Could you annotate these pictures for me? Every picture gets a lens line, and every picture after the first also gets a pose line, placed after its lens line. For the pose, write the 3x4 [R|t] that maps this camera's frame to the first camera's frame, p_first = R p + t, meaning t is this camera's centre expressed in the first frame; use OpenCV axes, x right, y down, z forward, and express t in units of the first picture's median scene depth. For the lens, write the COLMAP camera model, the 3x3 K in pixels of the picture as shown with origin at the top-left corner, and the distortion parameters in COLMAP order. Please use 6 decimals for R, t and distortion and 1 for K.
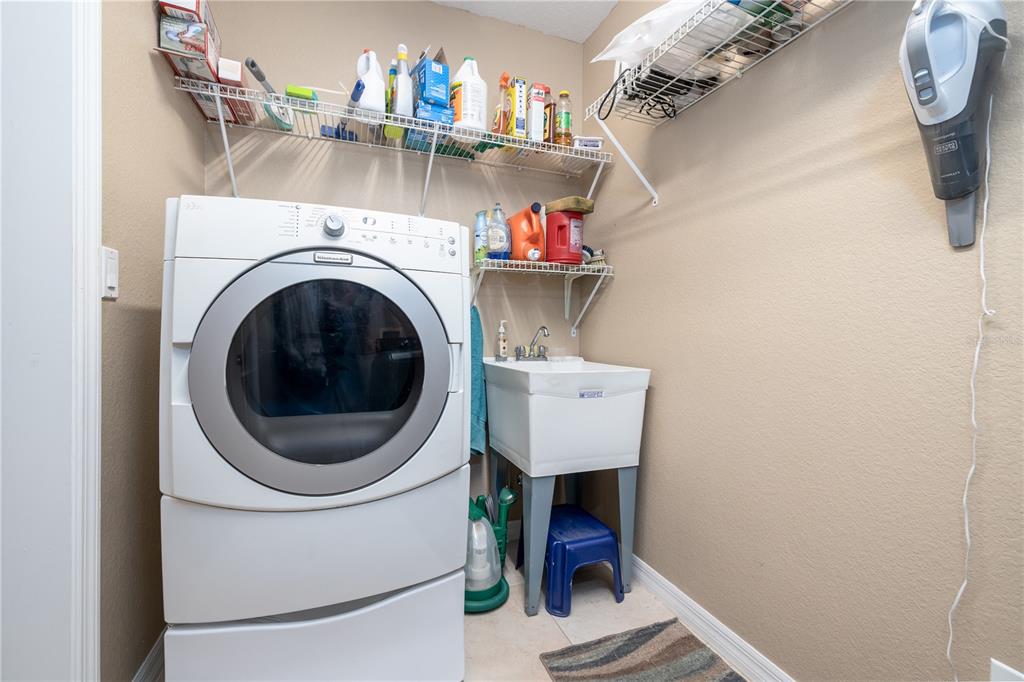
lens RADIAL K [[433.1, 0, 512.5], [0, 433.1, 337.6], [0, 0, 1]] dist [-0.000181, 0.000101]
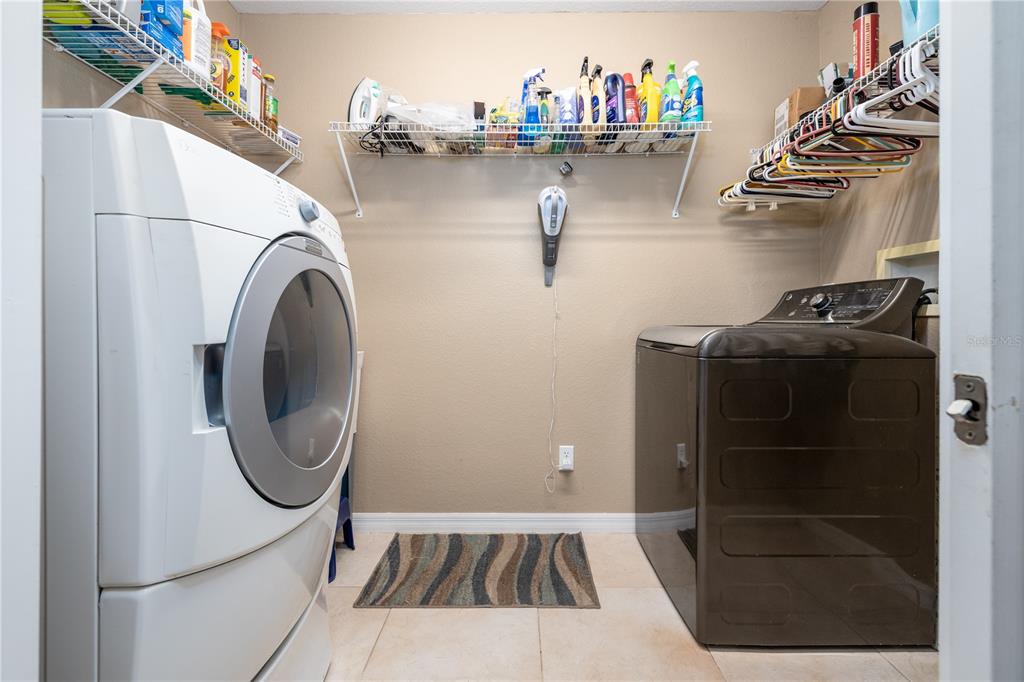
lens RADIAL K [[433.1, 0, 522.7], [0, 433.1, 320.8], [0, 0, 1]] dist [-0.000181, 0.000101]
pose [[0.346270, -0.009705, 0.938085, -0.836886], [0.014219, 0.999886, 0.005096, -0.014303], [-0.938027, 0.011575, 0.346368, 0.180361]]
